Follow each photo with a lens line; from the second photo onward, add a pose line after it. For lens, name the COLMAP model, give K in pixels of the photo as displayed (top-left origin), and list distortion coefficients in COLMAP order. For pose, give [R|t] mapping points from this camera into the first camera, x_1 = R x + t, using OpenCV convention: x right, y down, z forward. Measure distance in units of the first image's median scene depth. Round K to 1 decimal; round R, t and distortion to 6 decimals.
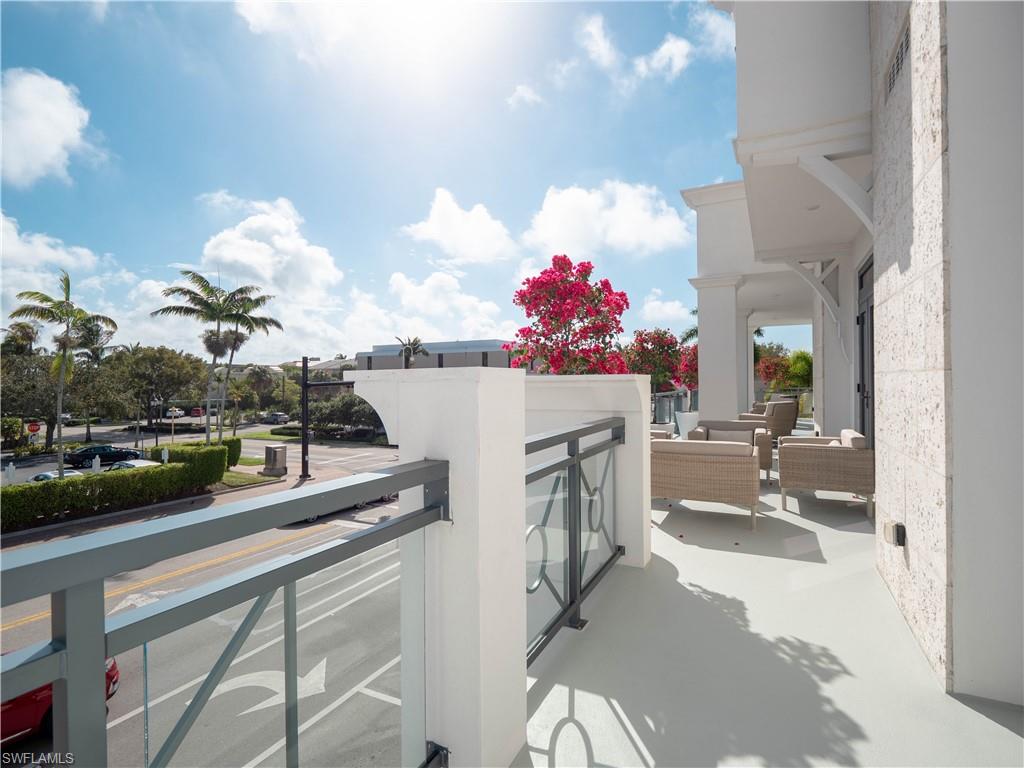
lens RADIAL K [[500.7, 0, 512.0], [0, 500.7, 384.0], [0, 0, 1]] dist [-0.000790, 0.000243]
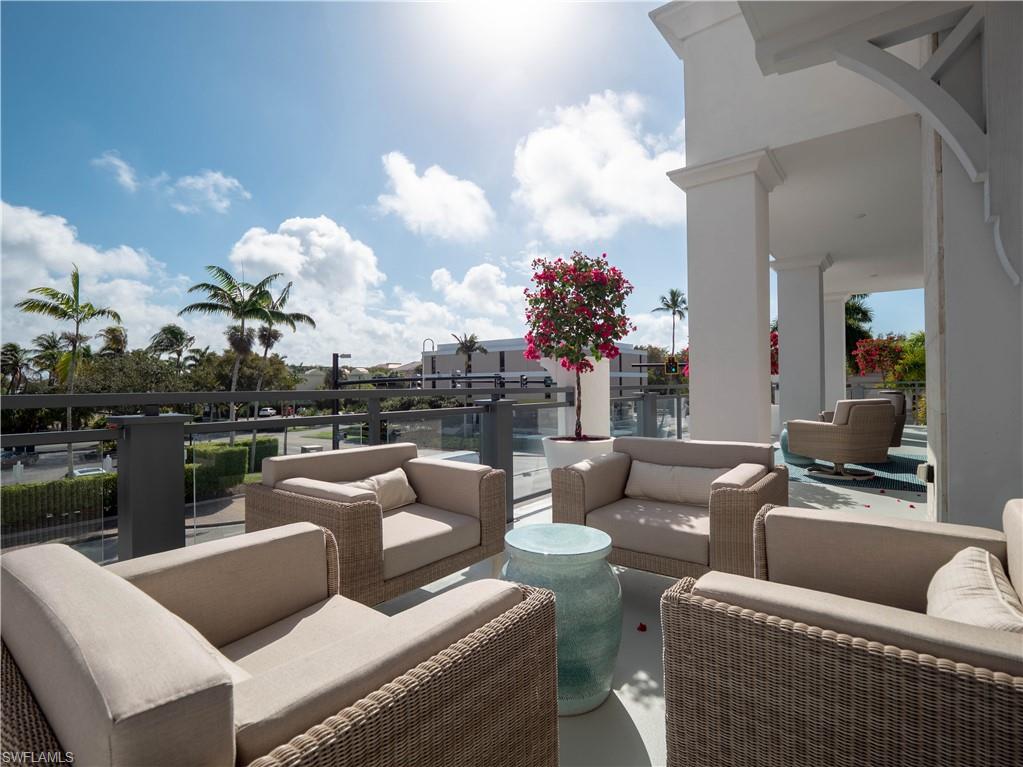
lens RADIAL K [[500.3, 0, 511.5], [0, 500.3, 383.5], [0, 0, 1]] dist [-0.000790, 0.000243]
pose [[0.984632, -0.004440, -0.174585, 0.091334], [0.003973, 0.999988, -0.003028, 0.007411], [0.174597, 0.002288, 0.984637, 0.141494]]
